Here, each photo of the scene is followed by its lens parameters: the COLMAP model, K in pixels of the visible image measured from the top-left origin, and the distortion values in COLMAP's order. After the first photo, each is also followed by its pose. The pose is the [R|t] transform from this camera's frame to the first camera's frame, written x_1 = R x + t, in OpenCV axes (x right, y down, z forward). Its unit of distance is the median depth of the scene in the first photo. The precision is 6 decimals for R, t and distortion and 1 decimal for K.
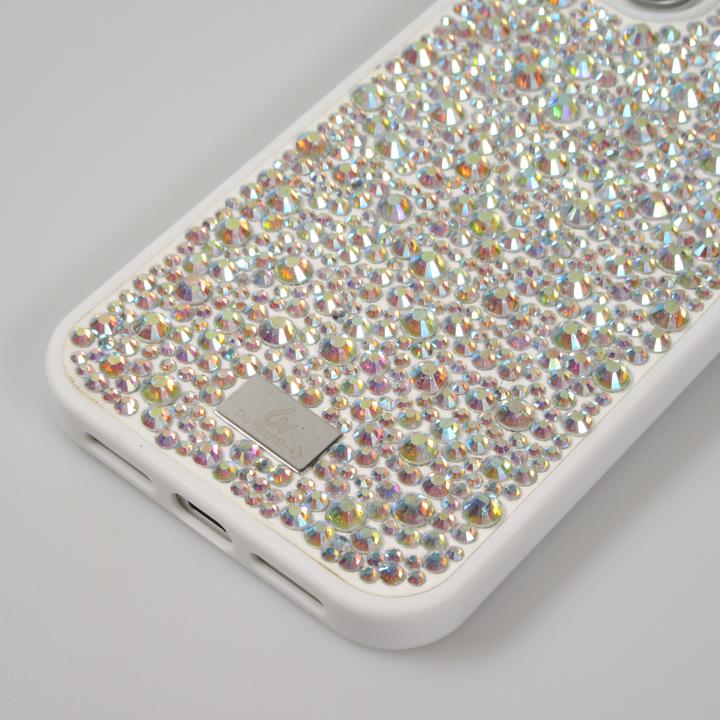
lens RADIAL K [[2336.1, 0, 360.0], [0, 2336.1, 360.0], [0, 0, 1]] dist [-0.036316, 0.339688]
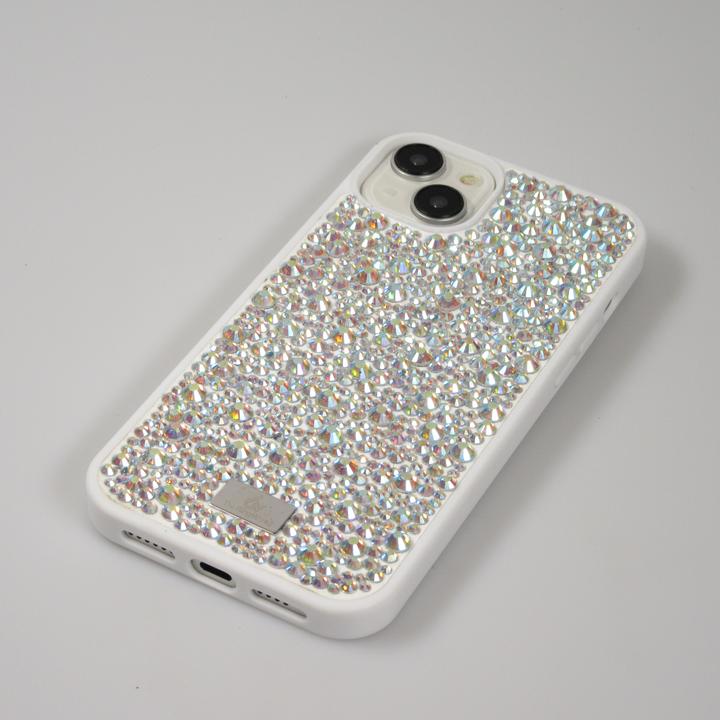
lens RADIAL K [[2336.1, 0, 360.0], [0, 2336.1, 360.0], [0, 0, 1]] dist [-0.036316, 0.339688]
pose [[0.980528, -0.105542, 0.165610, -0.194730], [0.127926, 0.983110, -0.130880, 0.132080], [-0.148999, 0.149517, 0.977468, -0.466584]]
